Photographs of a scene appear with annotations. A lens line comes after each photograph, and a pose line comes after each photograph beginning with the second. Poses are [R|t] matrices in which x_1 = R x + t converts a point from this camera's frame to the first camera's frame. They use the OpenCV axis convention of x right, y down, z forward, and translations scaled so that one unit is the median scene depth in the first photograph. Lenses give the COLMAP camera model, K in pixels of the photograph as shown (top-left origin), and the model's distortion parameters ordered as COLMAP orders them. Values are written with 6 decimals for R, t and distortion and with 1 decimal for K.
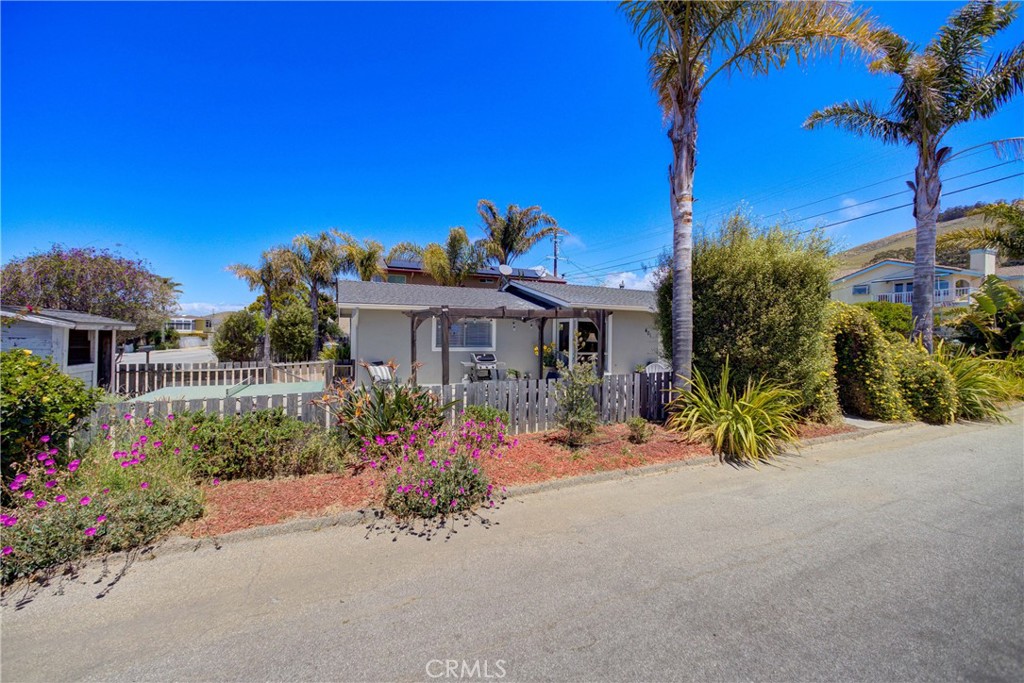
lens RADIAL K [[404.2, 0, 505.5], [0, 404.2, 337.3], [0, 0, 1]] dist [-0.028951, 0.012271]
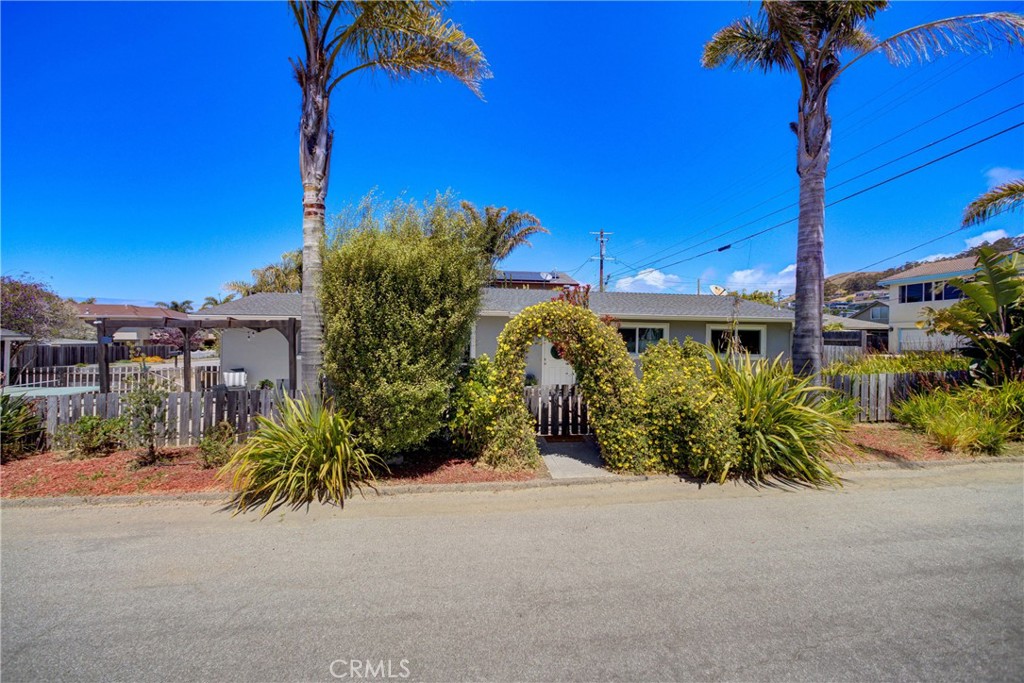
lens RADIAL K [[404.2, 0, 505.5], [0, 404.2, 337.3], [0, 0, 1]] dist [-0.028951, 0.012271]
pose [[0.959355, -0.003143, -0.282186, 0.958415], [-0.000439, 0.999920, -0.012631, -0.013491], [0.282203, 0.012241, 0.959277, 0.260922]]
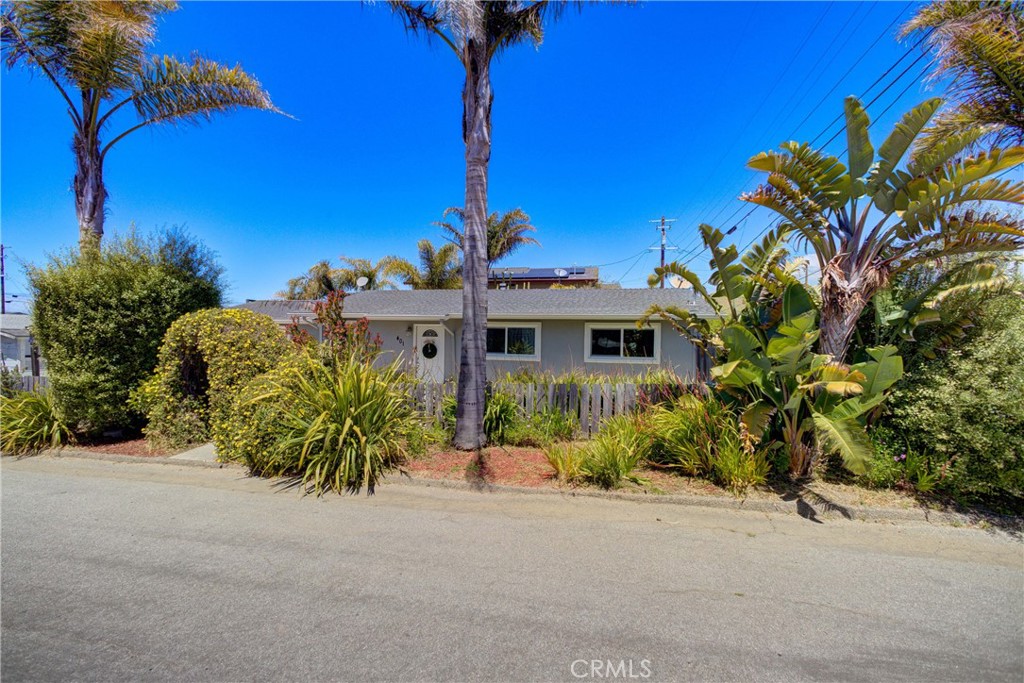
lens RADIAL K [[404.2, 0, 505.5], [0, 404.2, 337.3], [0, 0, 1]] dist [-0.028951, 0.012271]
pose [[0.824378, 0.002014, -0.566035, 1.834873], [-0.004525, 0.999985, -0.003032, -0.028616], [0.566021, 0.005061, 0.824375, 0.644872]]
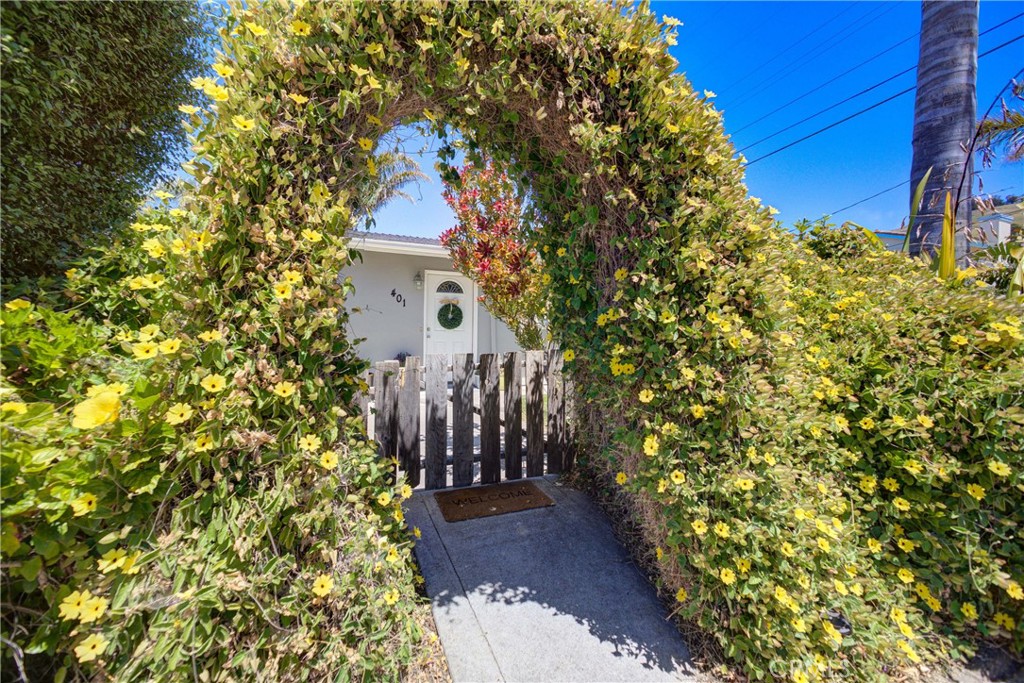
lens RADIAL K [[404.2, 0, 505.5], [0, 404.2, 337.3], [0, 0, 1]] dist [-0.028951, 0.012271]
pose [[0.999947, -0.001874, 0.010095, 0.840166], [0.001863, 0.999998, 0.001040, 0.067393], [-0.010097, -0.001021, 0.999949, 0.826810]]
